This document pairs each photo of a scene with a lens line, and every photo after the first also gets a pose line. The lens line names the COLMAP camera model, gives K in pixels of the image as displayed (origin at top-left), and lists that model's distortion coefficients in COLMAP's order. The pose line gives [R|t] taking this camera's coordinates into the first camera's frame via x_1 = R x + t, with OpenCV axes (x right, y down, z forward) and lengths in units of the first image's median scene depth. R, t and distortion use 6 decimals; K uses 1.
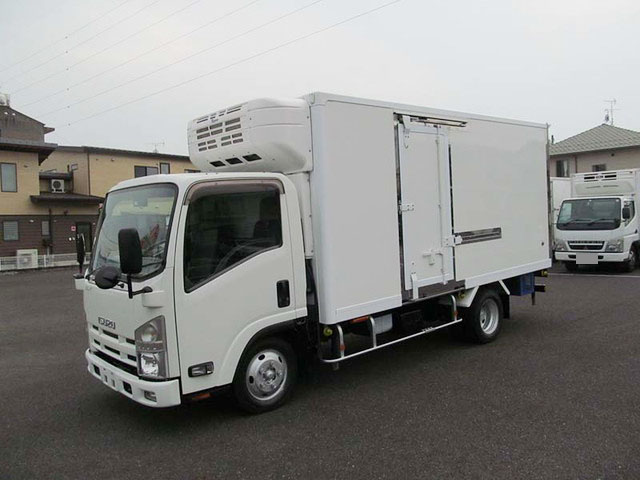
lens RADIAL K [[527.6, 0, 314.3], [0, 527.6, 239.7], [0, 0, 1]] dist [-0.058538, -0.002854]
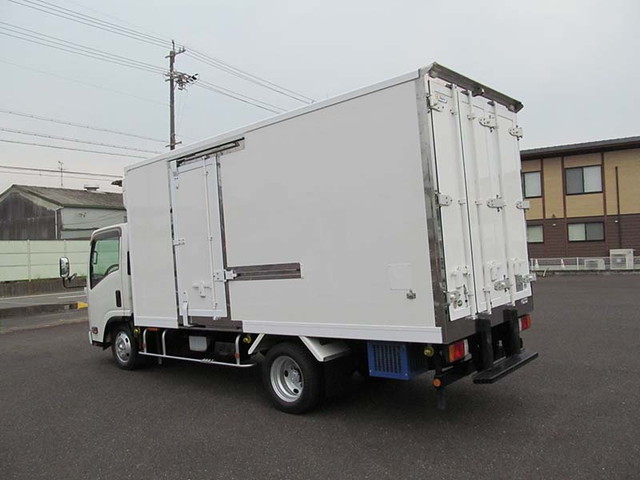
lens RADIAL K [[527.6, 0, 313.6], [0, 527.6, 242.8], [0, 0, 1]] dist [-0.058538, -0.002854]
pose [[0.136981, 0.021655, -0.990337, 1.201870], [0.007405, 0.999711, 0.022884, -0.075399], [0.990546, -0.010468, 0.136781, 1.029392]]
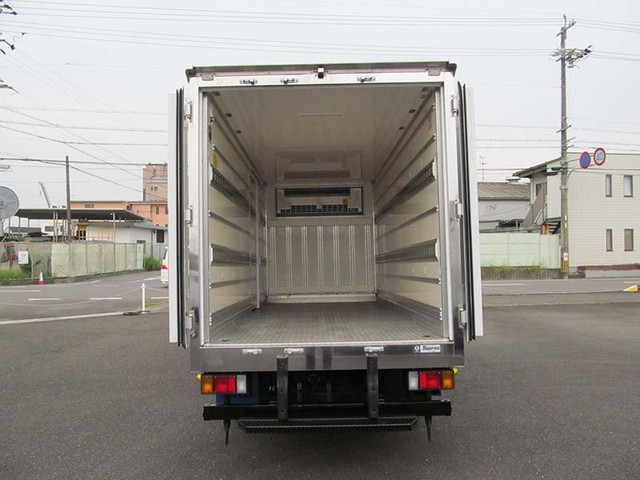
lens RADIAL K [[527.6, 0, 319.2], [0, 527.6, 242.9], [0, 0, 1]] dist [-0.058538, -0.002854]
pose [[-0.668079, 0.038638, -0.743087, 1.149382], [0.021316, 0.999235, 0.032793, -0.080368], [0.743785, 0.006068, -0.668391, 1.176661]]
